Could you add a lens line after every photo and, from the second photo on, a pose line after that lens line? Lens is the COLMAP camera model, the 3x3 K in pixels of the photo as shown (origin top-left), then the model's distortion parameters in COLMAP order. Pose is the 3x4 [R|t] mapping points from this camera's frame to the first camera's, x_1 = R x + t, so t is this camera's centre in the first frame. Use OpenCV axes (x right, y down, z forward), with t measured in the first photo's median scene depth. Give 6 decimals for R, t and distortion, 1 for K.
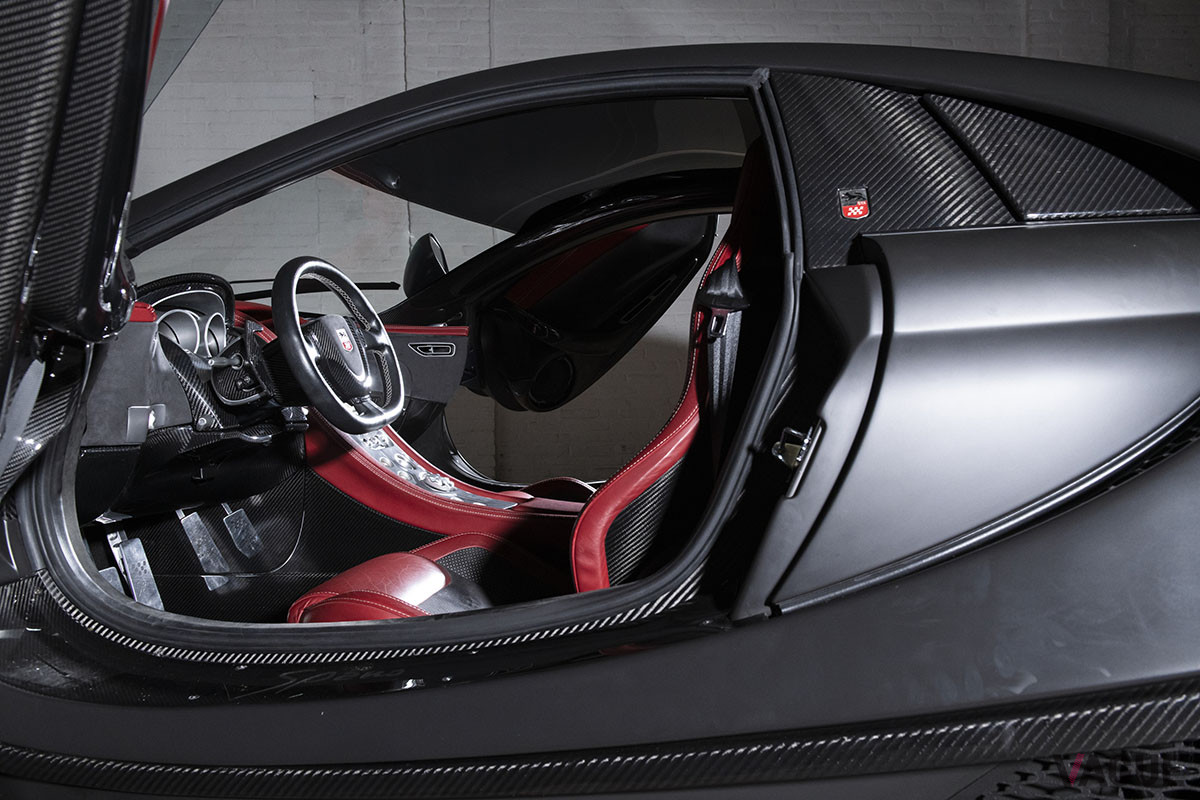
lens RADIAL K [[1011.0, 0, 600.0], [0, 1011.0, 400.0], [0, 0, 1]] dist [-0.000836, -0.001271]
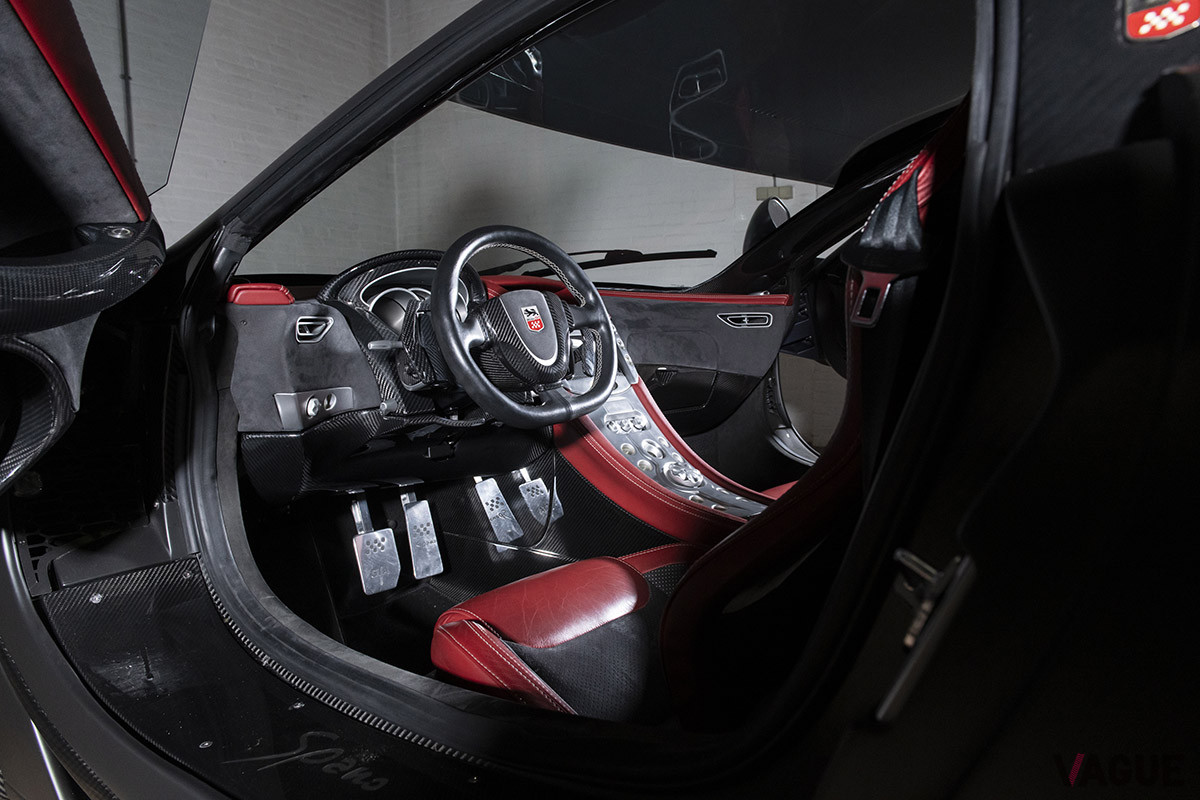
lens RADIAL K [[813.9, 0, 600.0], [0, 813.9, 400.0], [0, 0, 1]] dist [0.006633, 0.000842]
pose [[0.859981, 0.049501, -0.507920, 0.138334], [-0.017154, 0.997526, 0.068174, -0.032432], [0.510038, -0.049916, 0.858702, 0.356997]]
